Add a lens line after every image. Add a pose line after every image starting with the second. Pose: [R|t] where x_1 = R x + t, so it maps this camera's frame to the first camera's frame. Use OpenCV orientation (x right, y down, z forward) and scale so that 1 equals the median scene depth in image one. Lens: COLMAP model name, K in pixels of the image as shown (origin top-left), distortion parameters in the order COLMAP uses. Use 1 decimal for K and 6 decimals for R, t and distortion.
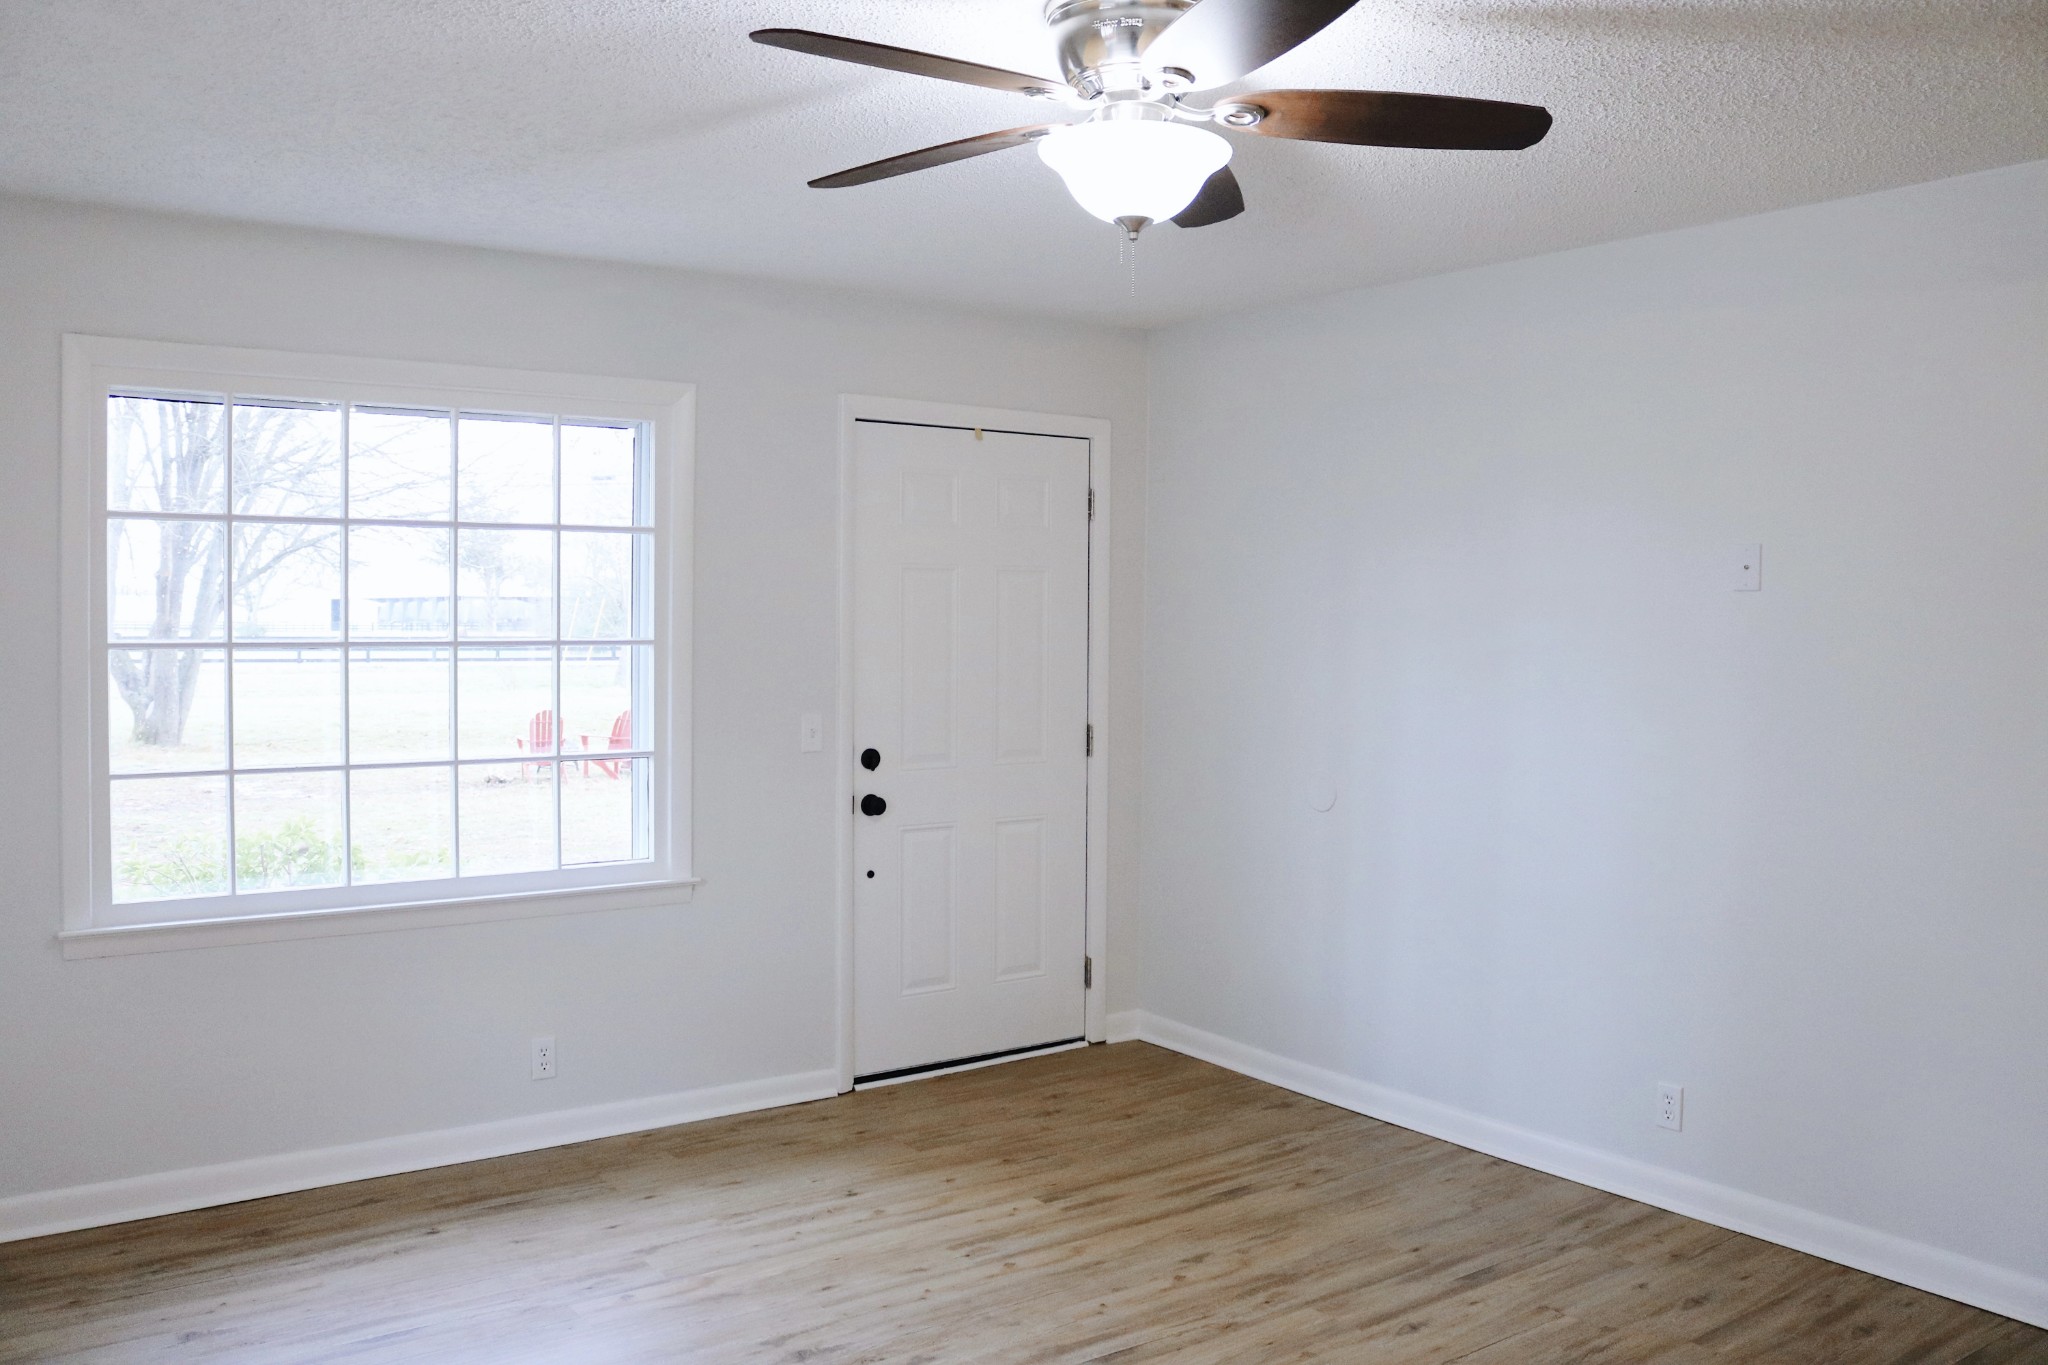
lens RADIAL K [[1694.0, 0, 1024.0], [0, 1694.0, 682.5], [0, 0, 1]] dist [-0.159755, 0.127434]
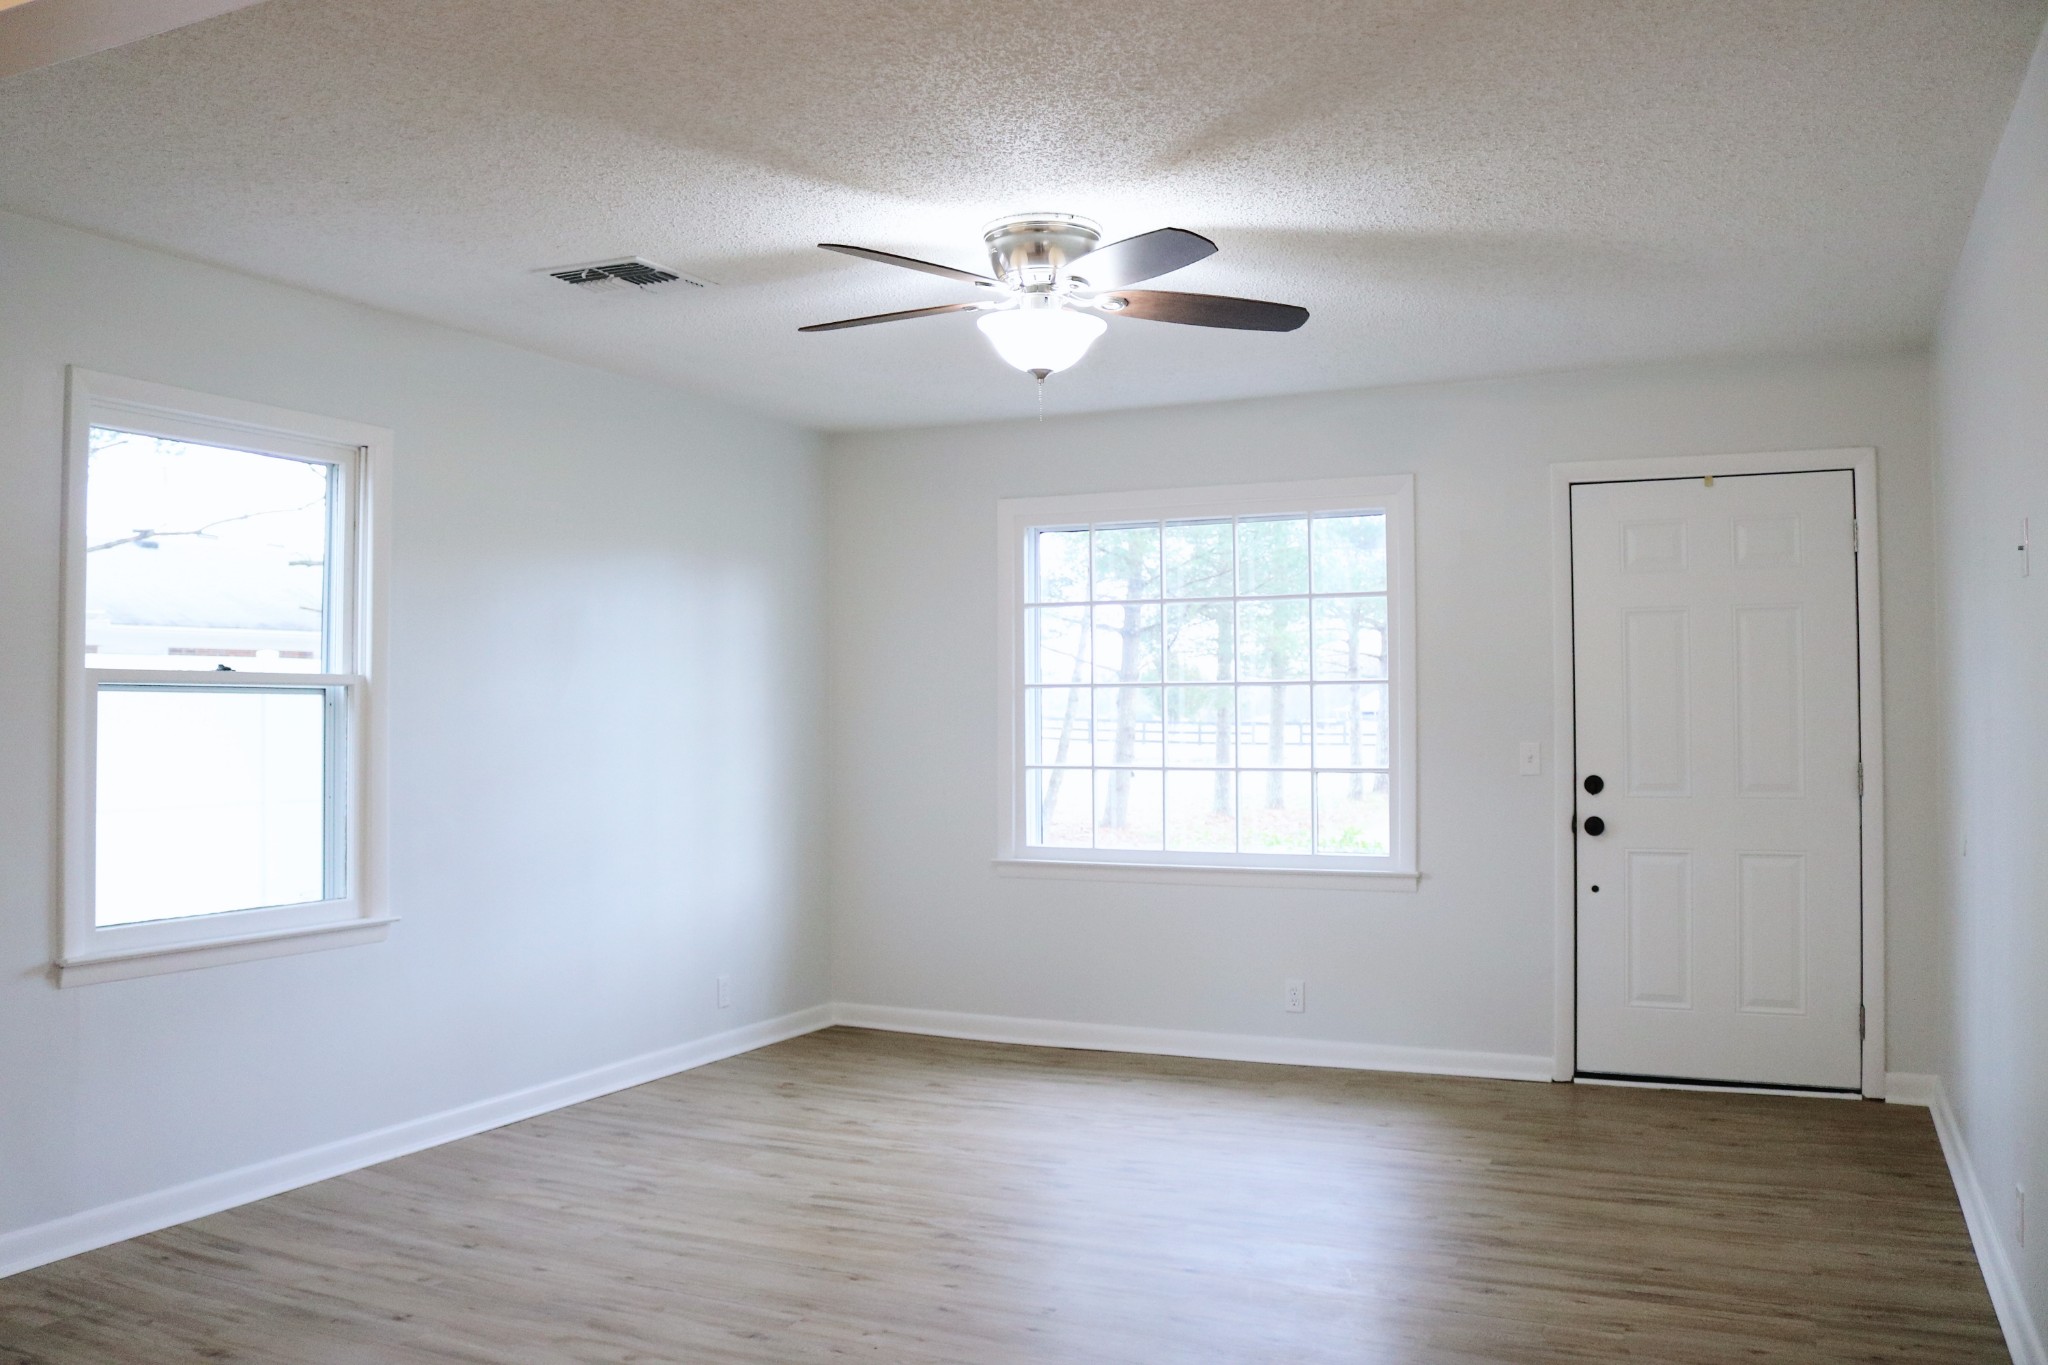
lens RADIAL K [[1688.3, 0, 1010.8], [0, 1688.3, 662.4], [0, 0, 1]] dist [-0.160088, 0.127057]
pose [[0.475270, -0.034966, -0.879145, 0.808835], [-0.027980, 0.998104, -0.054824, 0.041653], [0.879395, 0.050654, 0.473391, 0.164622]]
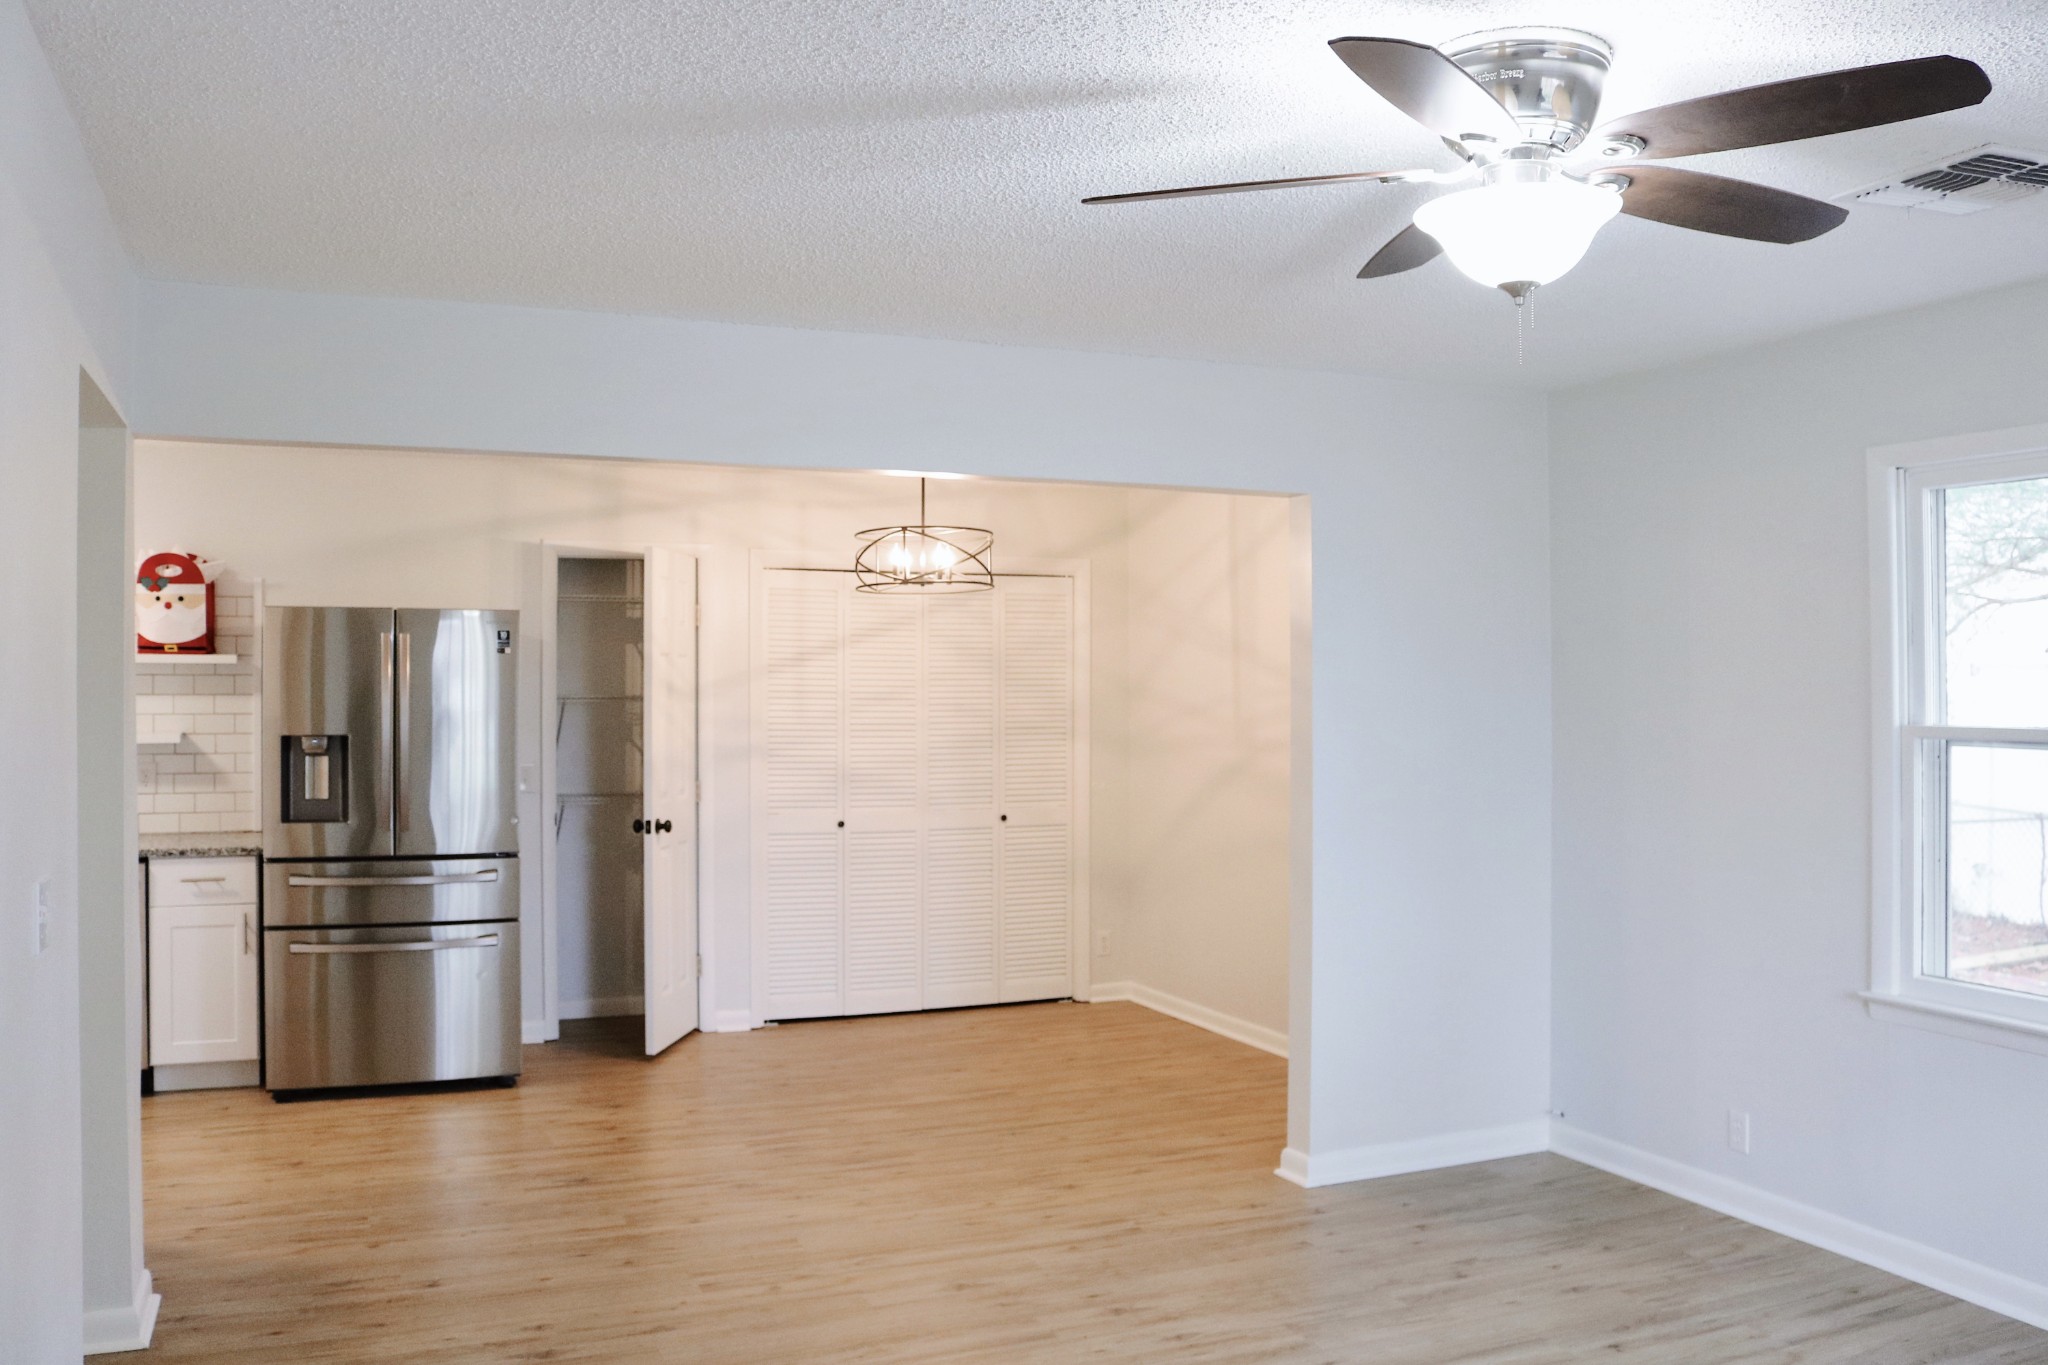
lens RADIAL K [[1727.6, 0, 1001.1], [0, 1727.6, 670.8], [0, 0, 1]] dist [-0.160394, 0.126865]
pose [[-0.972328, -0.007436, 0.233501, 0.073238], [-0.000165, 0.999515, 0.031144, -0.051029], [-0.233619, 0.030244, -0.971858, 1.190665]]
